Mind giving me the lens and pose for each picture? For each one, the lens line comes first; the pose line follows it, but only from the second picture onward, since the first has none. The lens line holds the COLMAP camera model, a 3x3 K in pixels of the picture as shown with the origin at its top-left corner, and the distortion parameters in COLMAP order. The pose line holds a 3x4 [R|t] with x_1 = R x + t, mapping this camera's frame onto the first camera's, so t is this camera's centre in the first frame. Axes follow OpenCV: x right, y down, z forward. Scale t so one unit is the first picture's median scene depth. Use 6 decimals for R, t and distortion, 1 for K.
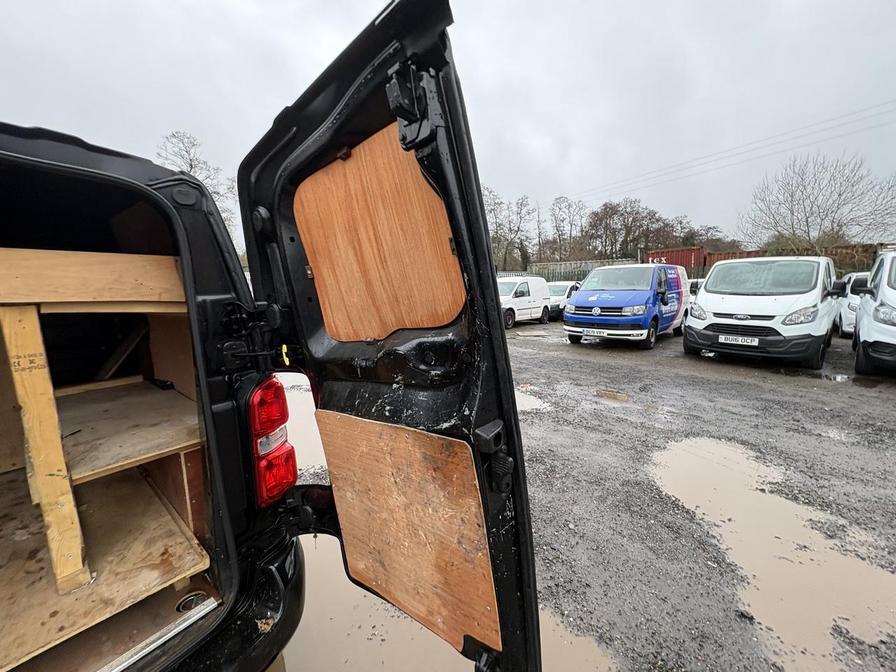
lens RADIAL K [[358.0, 0, 446.1], [0, 358.0, 336.1], [0, 0, 1]] dist [0.001775, -0.000260]
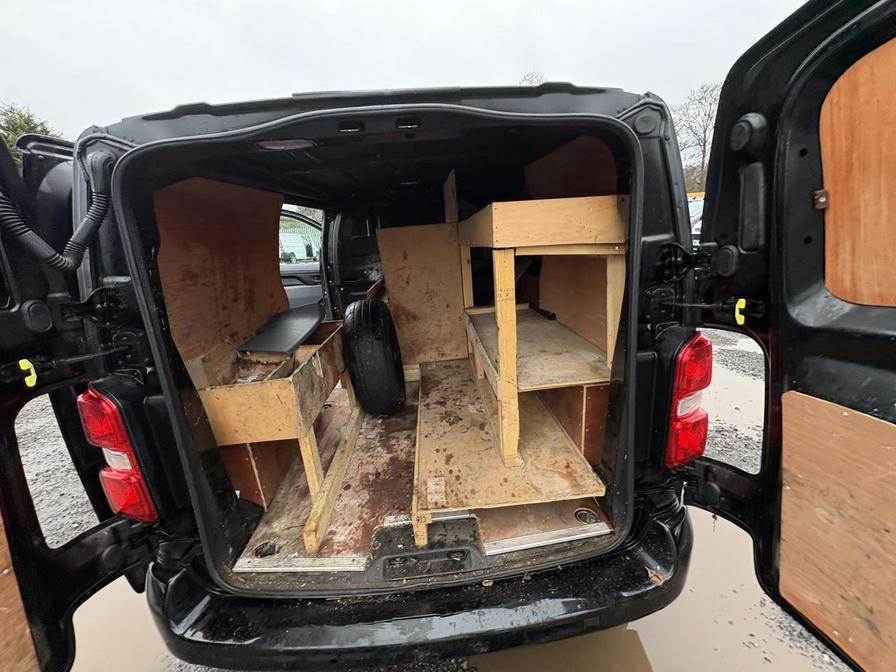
lens RADIAL K [[358.0, 0, 446.1], [0, 358.0, 336.1], [0, 0, 1]] dist [0.001775, -0.000260]
pose [[0.679711, 0.177591, -0.711656, -0.312197], [-0.042191, 0.978106, 0.203785, -0.028985], [0.732266, -0.108489, 0.672322, -0.024215]]
